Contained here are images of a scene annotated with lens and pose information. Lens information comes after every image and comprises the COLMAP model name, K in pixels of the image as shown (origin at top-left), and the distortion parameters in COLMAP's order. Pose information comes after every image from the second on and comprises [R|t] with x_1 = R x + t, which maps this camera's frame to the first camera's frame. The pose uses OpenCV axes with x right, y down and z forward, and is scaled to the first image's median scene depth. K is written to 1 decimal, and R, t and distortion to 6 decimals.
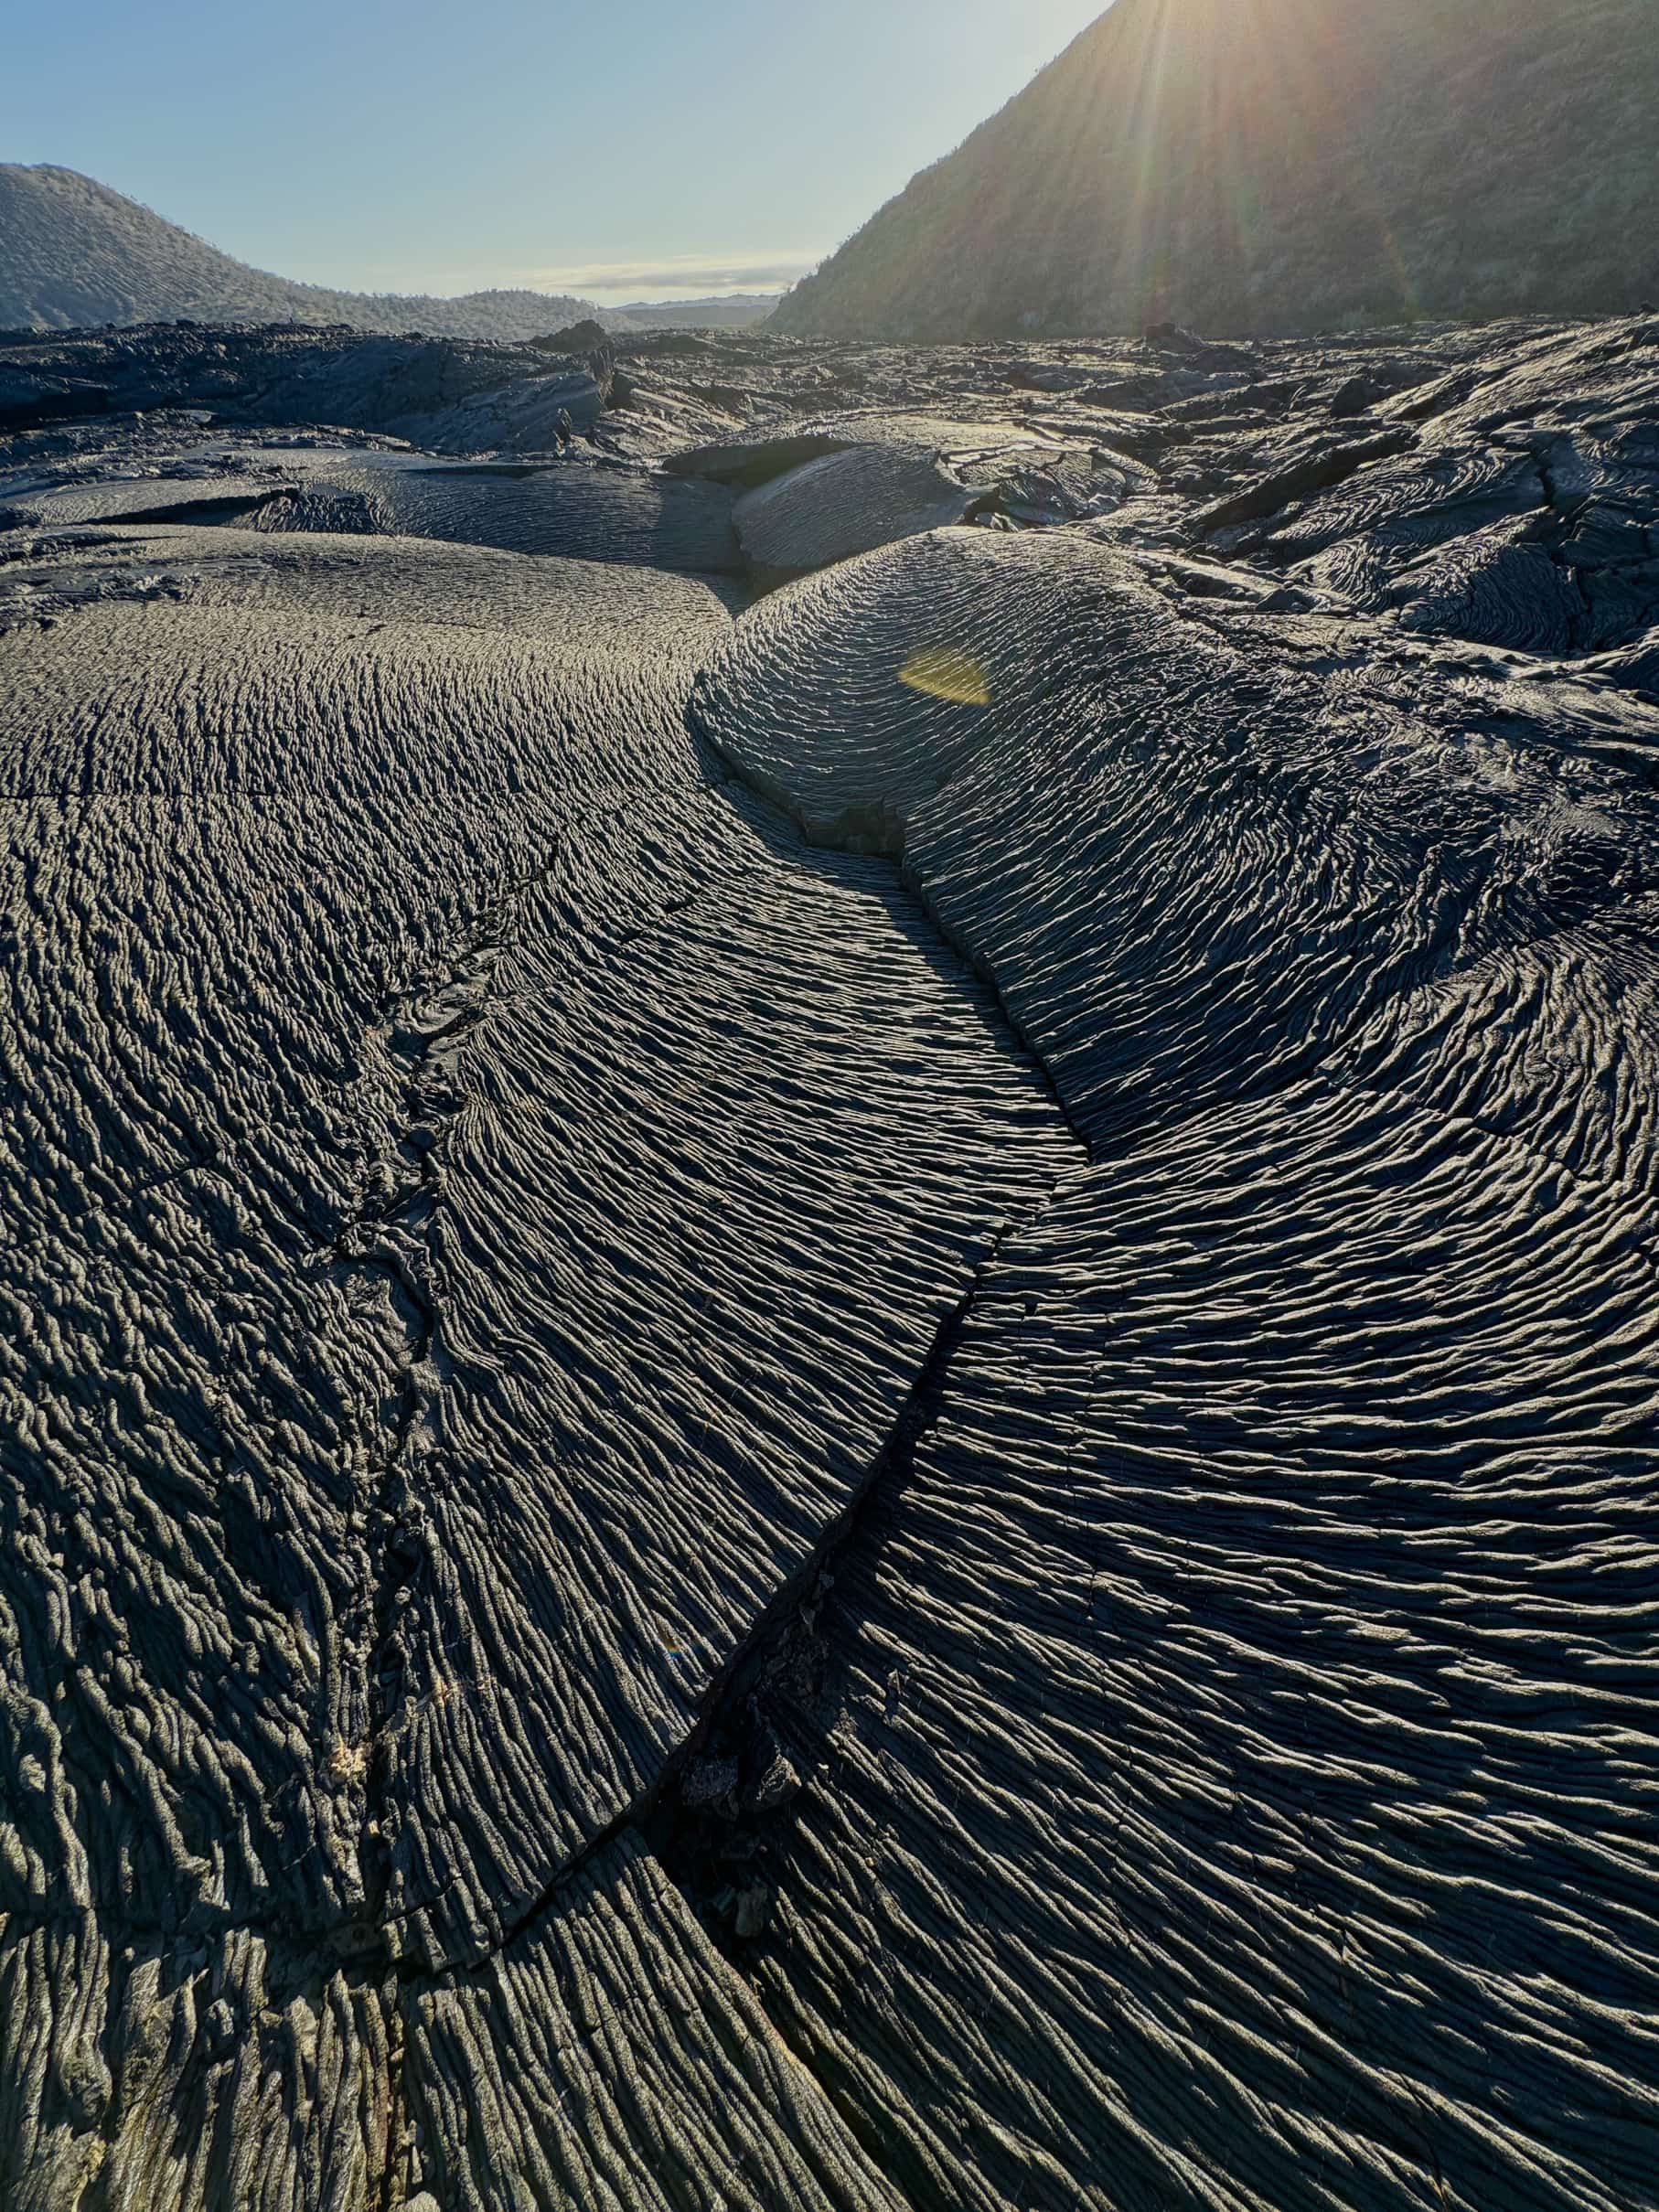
lens RADIAL K [[891.9, 0, 829.7], [0, 891.9, 1104.5], [0, 0, 1]] dist [-0.004039, 0.000495]
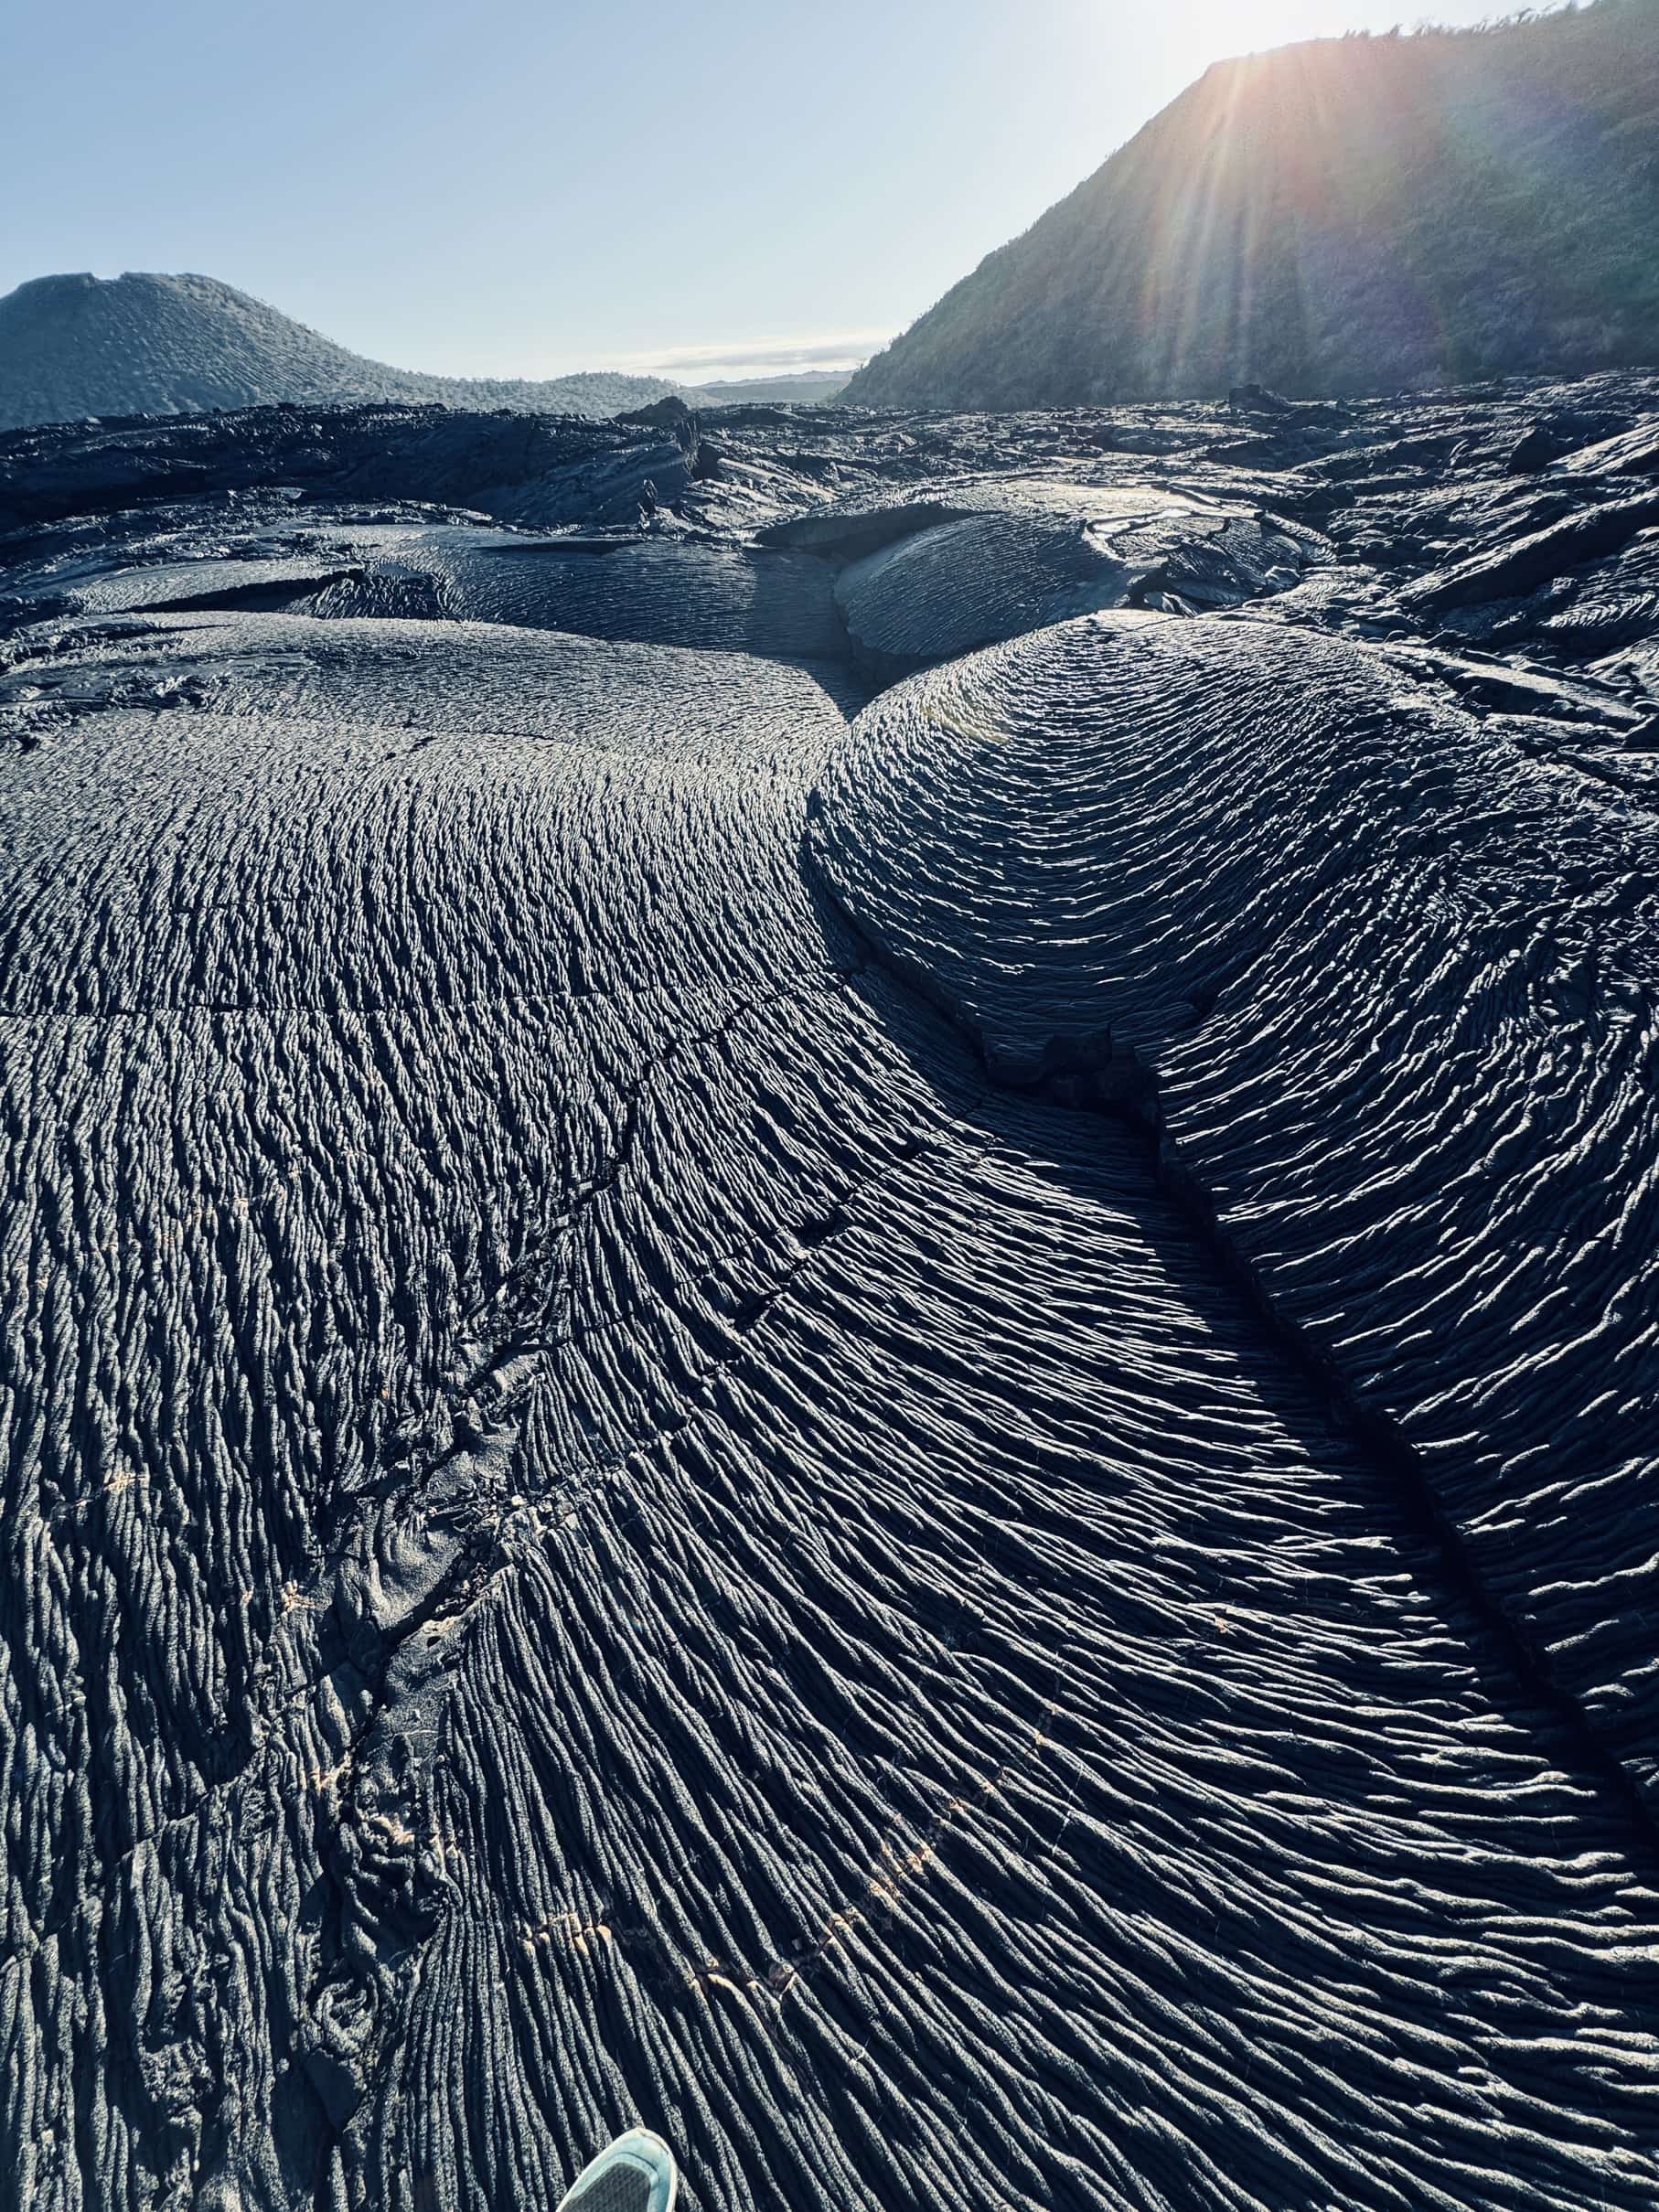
lens RADIAL K [[891.9, 0, 831.1], [0, 891.9, 1106.1], [0, 0, 1]] dist [-0.004039, 0.000495]
pose [[0.997965, 0.023283, -0.059359, -0.096954], [-0.026072, 0.998571, -0.046652, -0.216797], [0.058188, 0.048105, 0.997146, 0.276230]]
